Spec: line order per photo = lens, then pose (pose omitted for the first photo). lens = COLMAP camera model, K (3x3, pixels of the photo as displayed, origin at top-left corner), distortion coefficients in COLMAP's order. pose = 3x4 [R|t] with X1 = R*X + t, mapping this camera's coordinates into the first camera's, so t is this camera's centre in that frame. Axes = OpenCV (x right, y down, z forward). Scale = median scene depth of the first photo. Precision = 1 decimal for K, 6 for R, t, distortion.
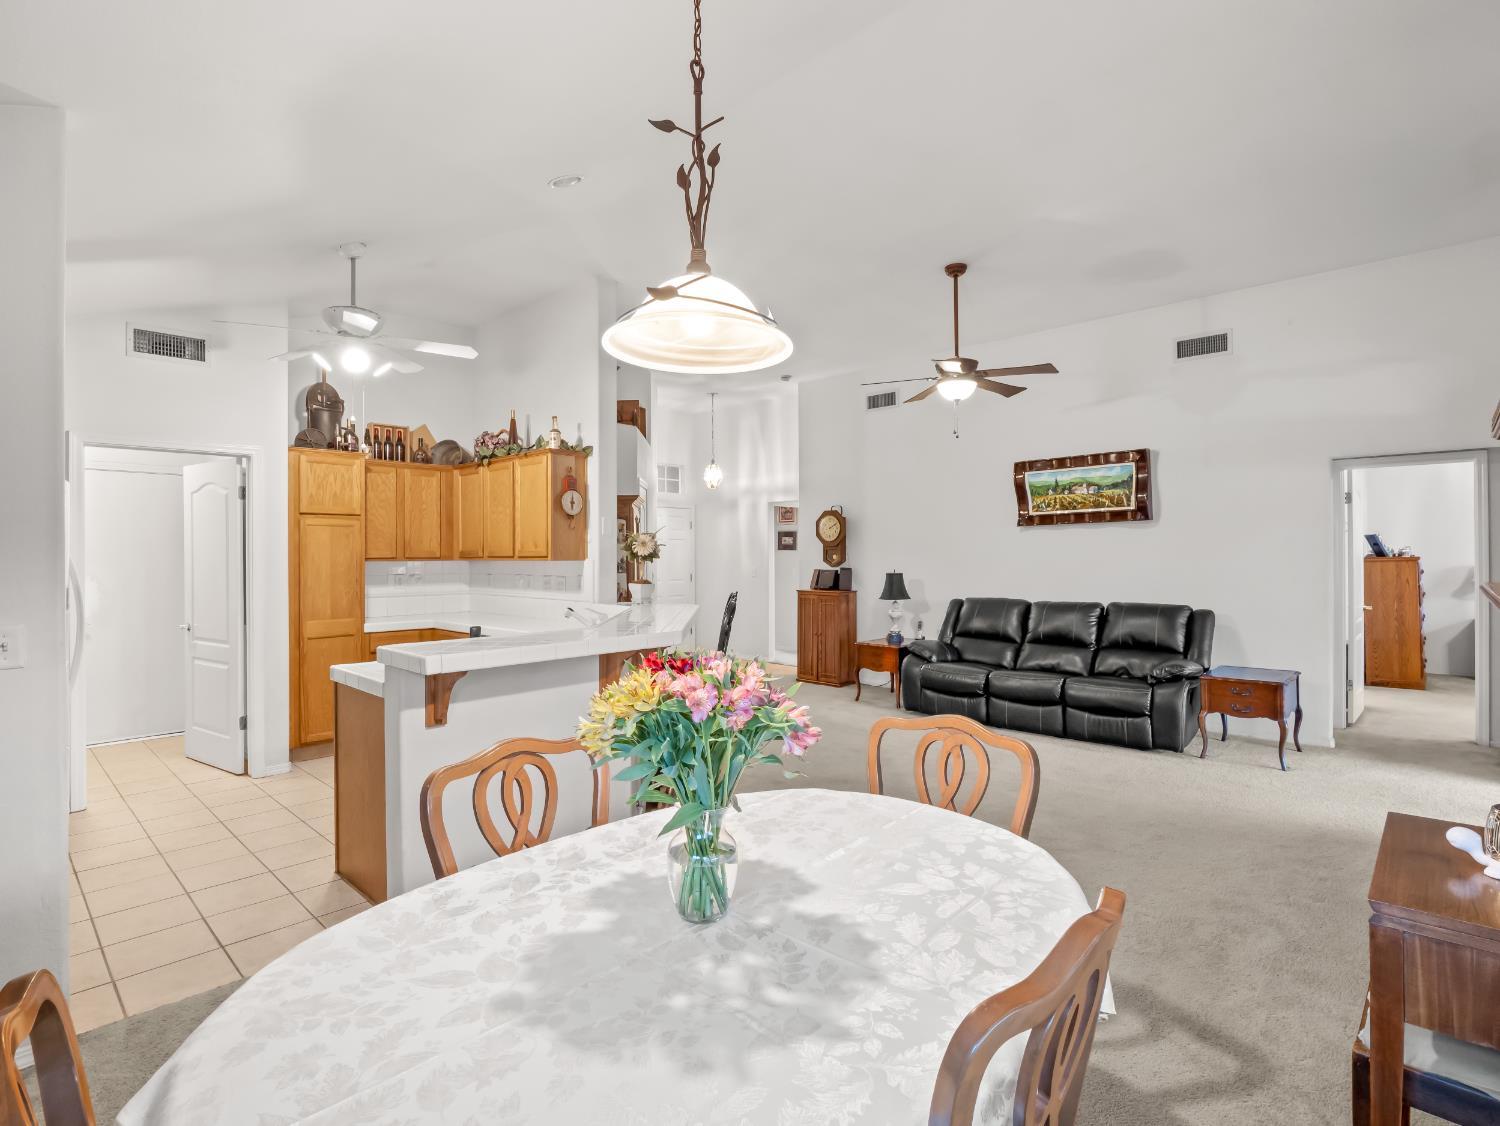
lens RADIAL K [[749.2, 0, 745.3], [0, 749.2, 548.8], [0, 0, 1]] dist [-0.007480, -0.002708]
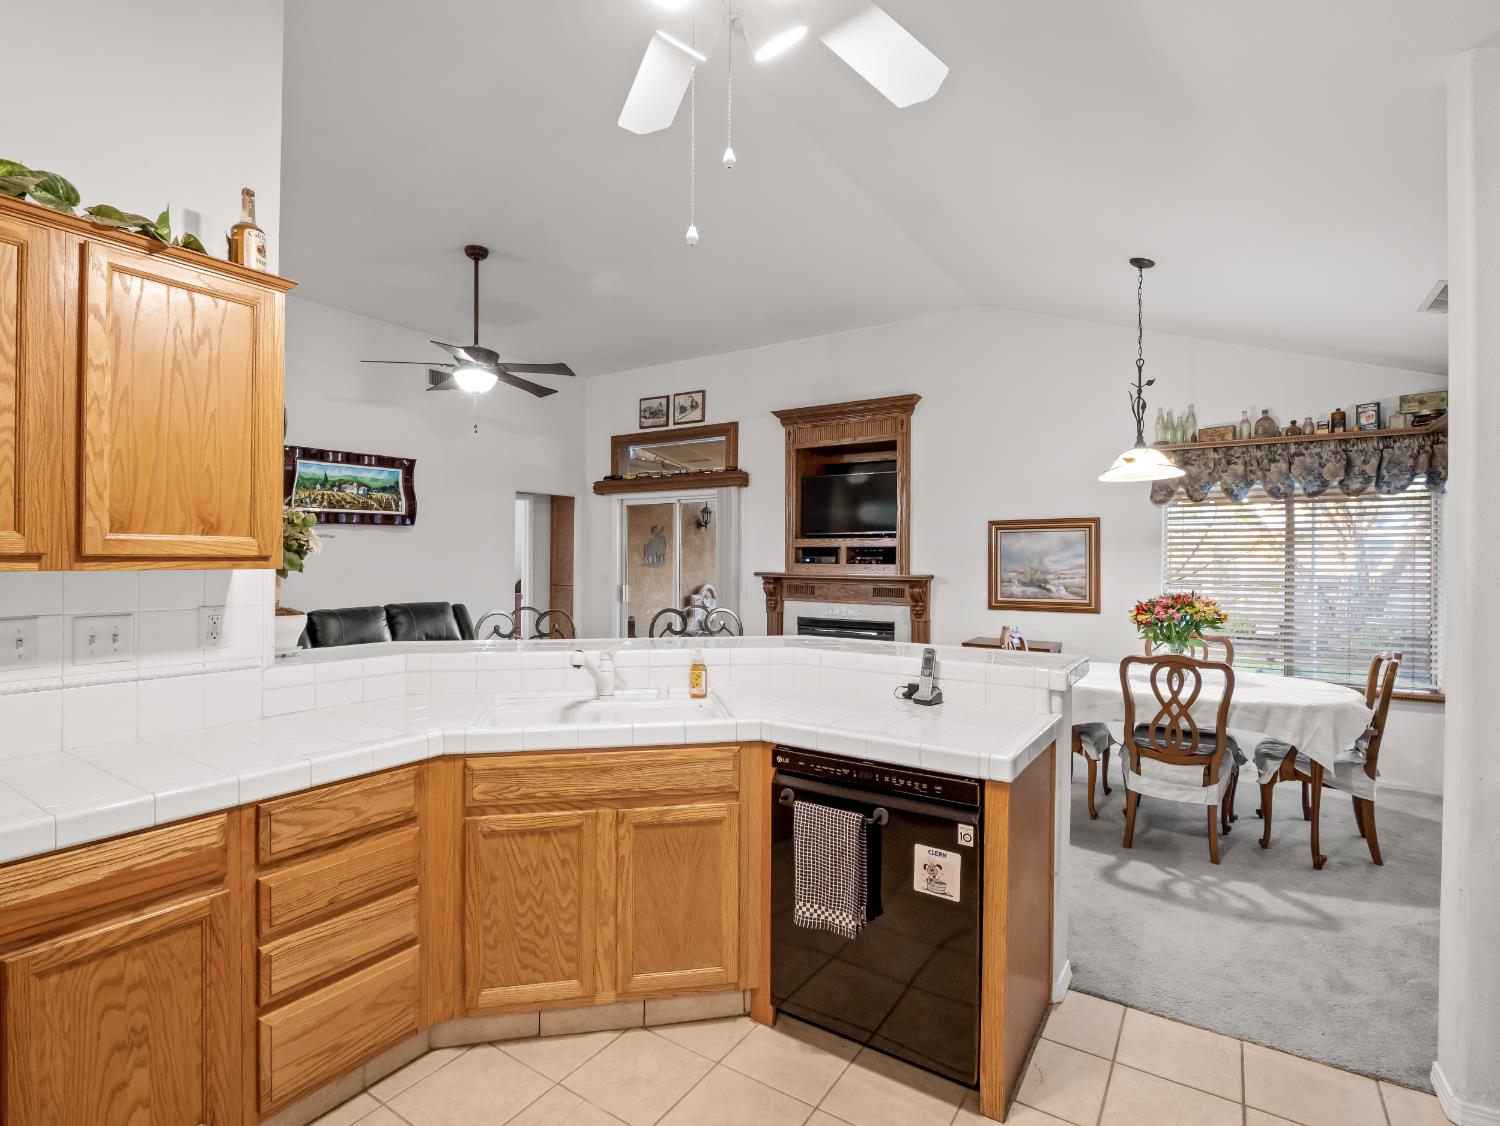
lens RADIAL K [[730.5, 0, 747.7], [0, 730.5, 561.1], [0, 0, 1]] dist [-0.002928, -0.006982]
pose [[-0.173176, -0.000031, 0.984891, -0.649221], [-0.012767, 0.999916, -0.002213, 0.009345], [-0.984808, -0.012958, -0.173162, 0.795520]]
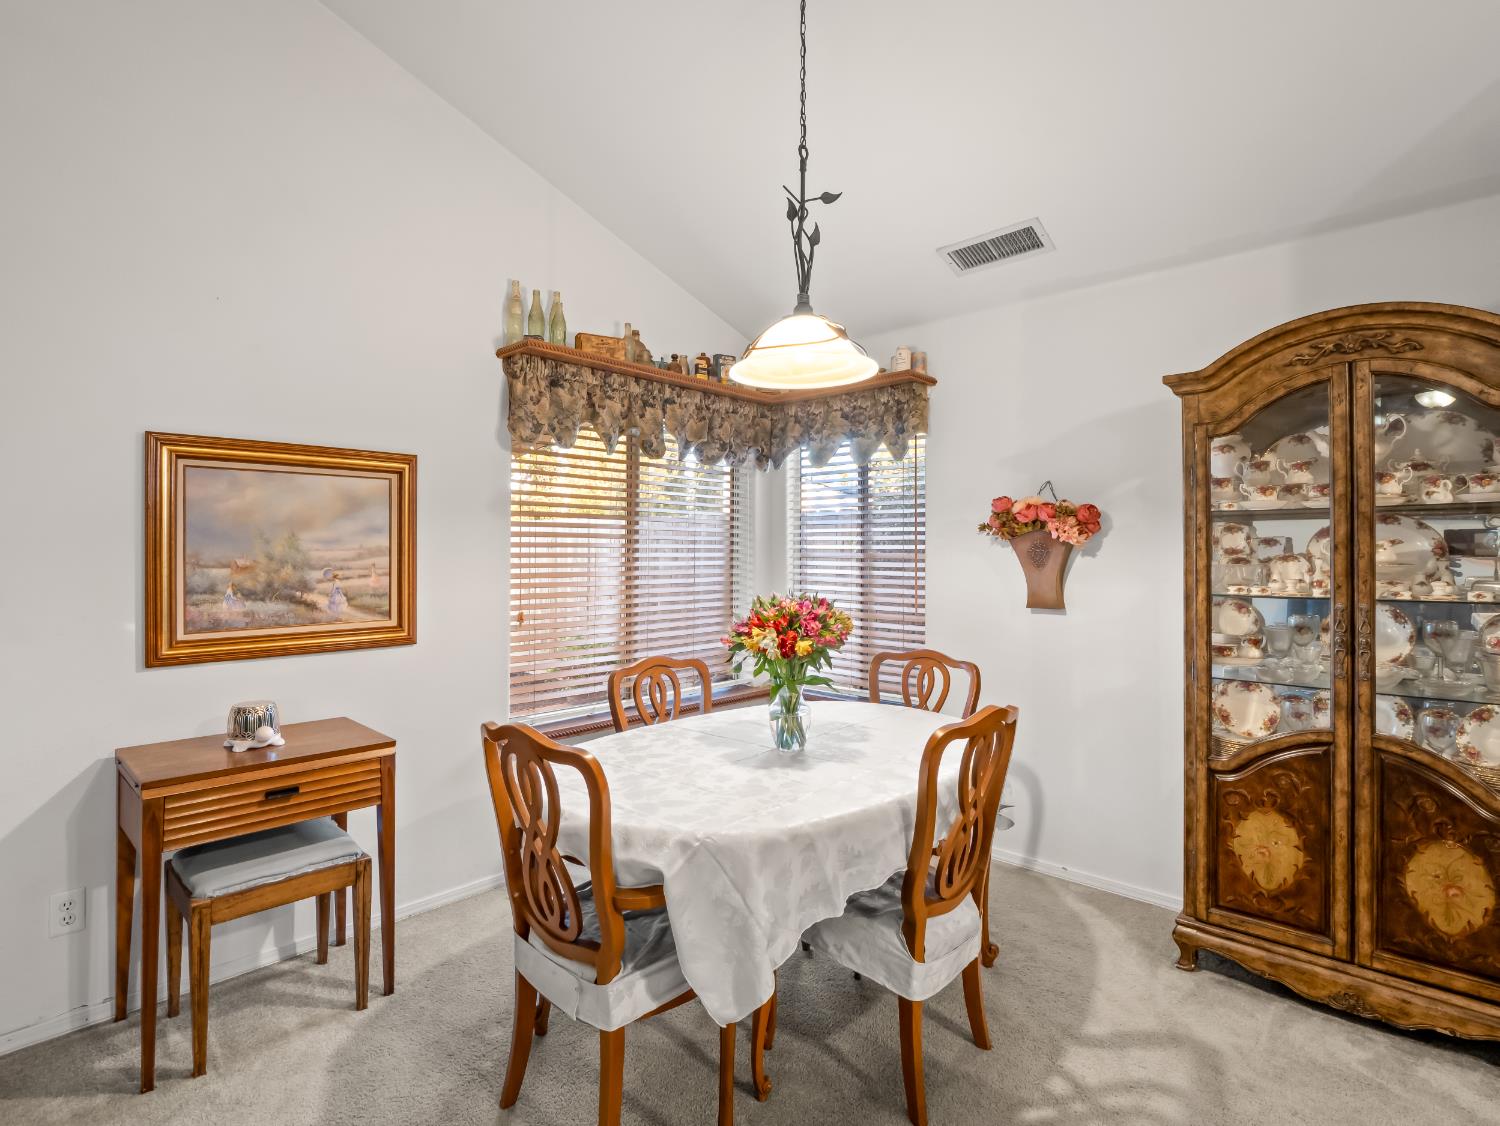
lens RADIAL K [[749.2, 0, 751.7], [0, 749.2, 550.1], [0, 0, 1]] dist [-0.007480, -0.002708]
pose [[-0.999975, 0.002549, -0.006623, 0.010291], [0.002651, 0.999877, -0.015432, 0.015531], [0.006583, -0.015449, -0.999859, 0.671944]]
